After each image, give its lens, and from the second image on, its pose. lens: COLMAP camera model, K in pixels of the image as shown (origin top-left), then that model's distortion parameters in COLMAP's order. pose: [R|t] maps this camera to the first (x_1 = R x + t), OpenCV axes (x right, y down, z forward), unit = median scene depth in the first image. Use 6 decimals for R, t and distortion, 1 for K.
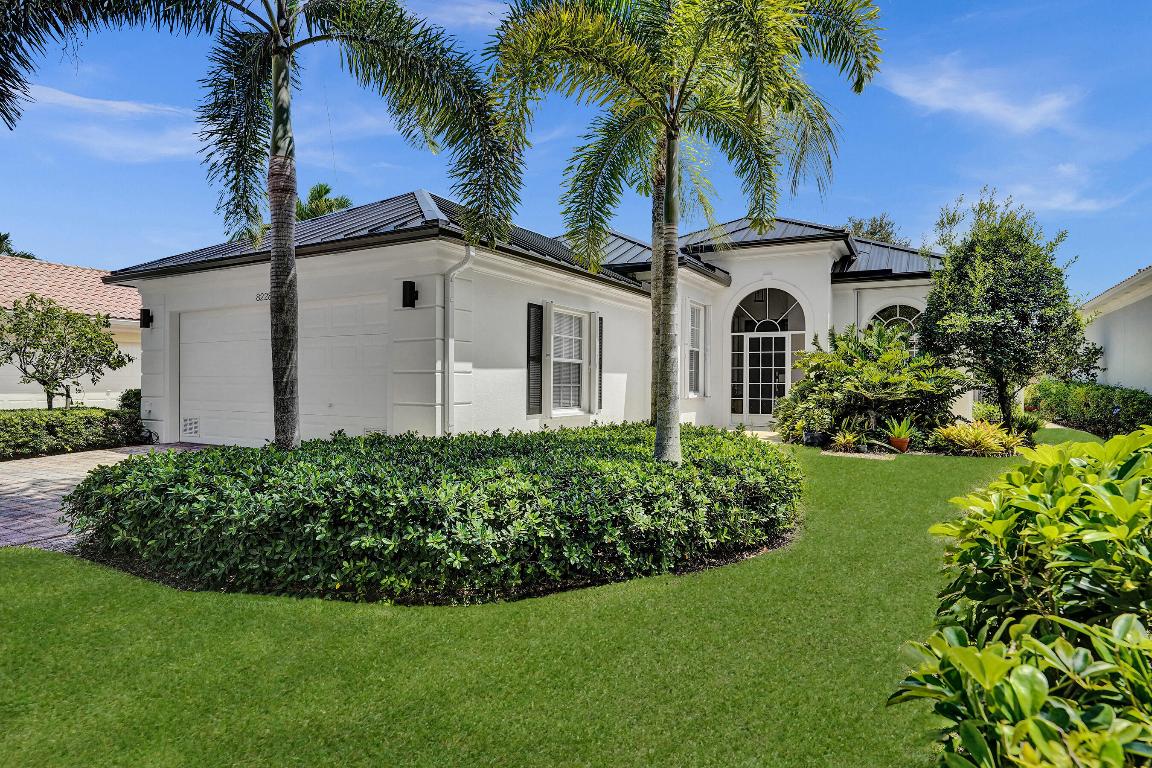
lens RADIAL K [[651.2, 0, 576.0], [0, 651.2, 384.0], [0, 0, 1]] dist [-0.003018, -0.000212]
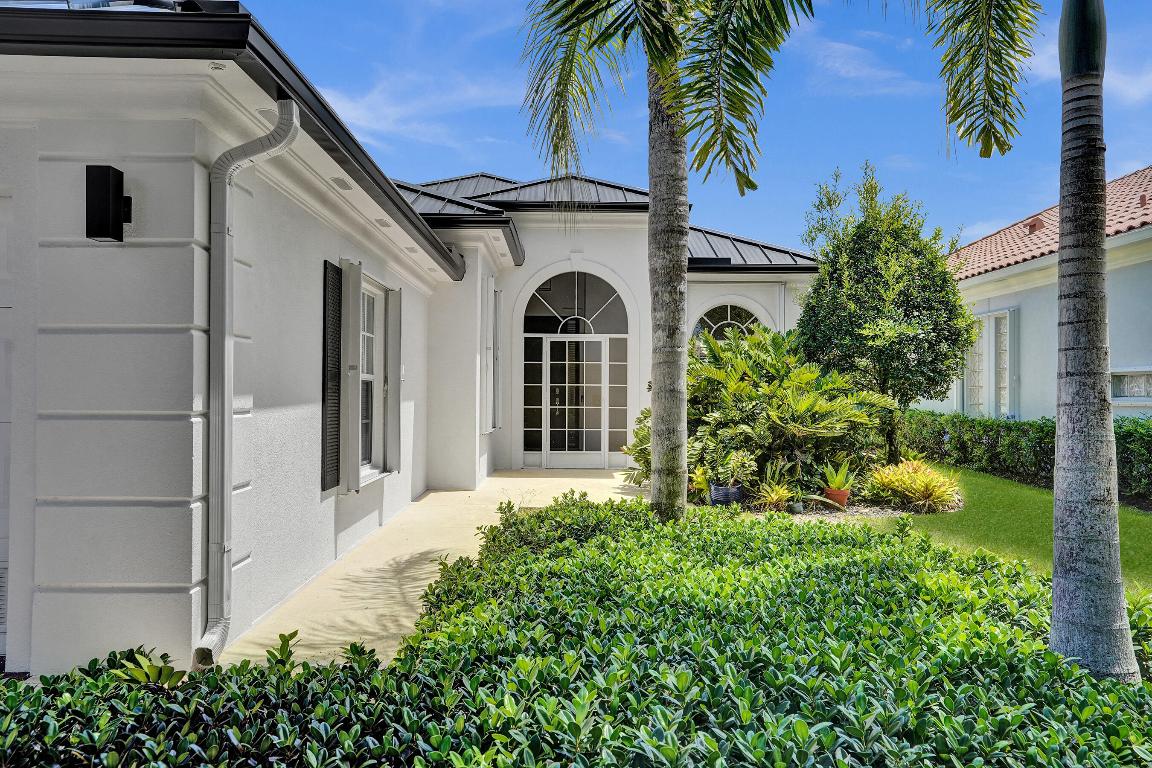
lens RADIAL K [[793.6, 0, 576.0], [0, 793.6, 384.0], [0, 0, 1]] dist [0.023428, -0.000002]
pose [[0.864150, 0.003557, 0.503222, -0.144349], [0.001665, 0.999949, -0.009928, -0.018542], [-0.503232, 0.009418, 0.864100, 0.276785]]
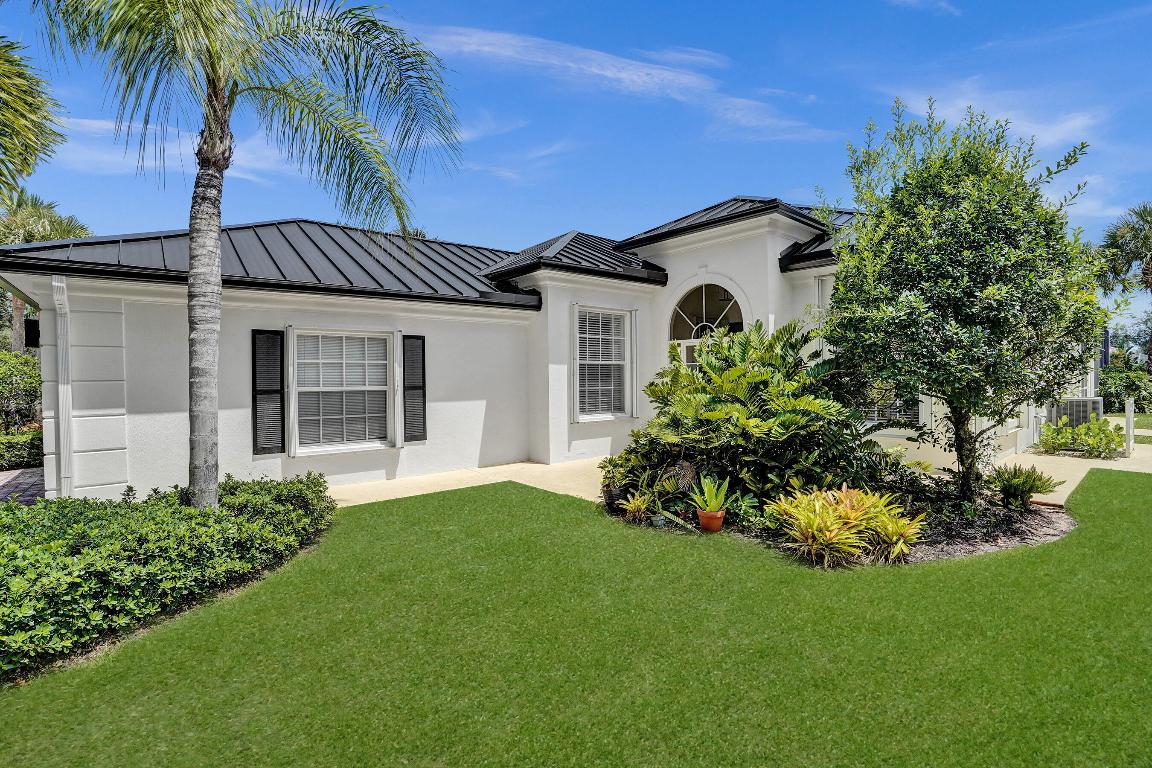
lens RADIAL K [[536.8, 0, 576.0], [0, 536.8, 384.0], [0, 0, 1]] dist [-0.042265, 0.016639]
pose [[0.927112, -0.014402, -0.374507, 0.417705], [0.018617, 0.999798, 0.007639, -0.033191], [0.374321, -0.014054, 0.927193, 0.343500]]
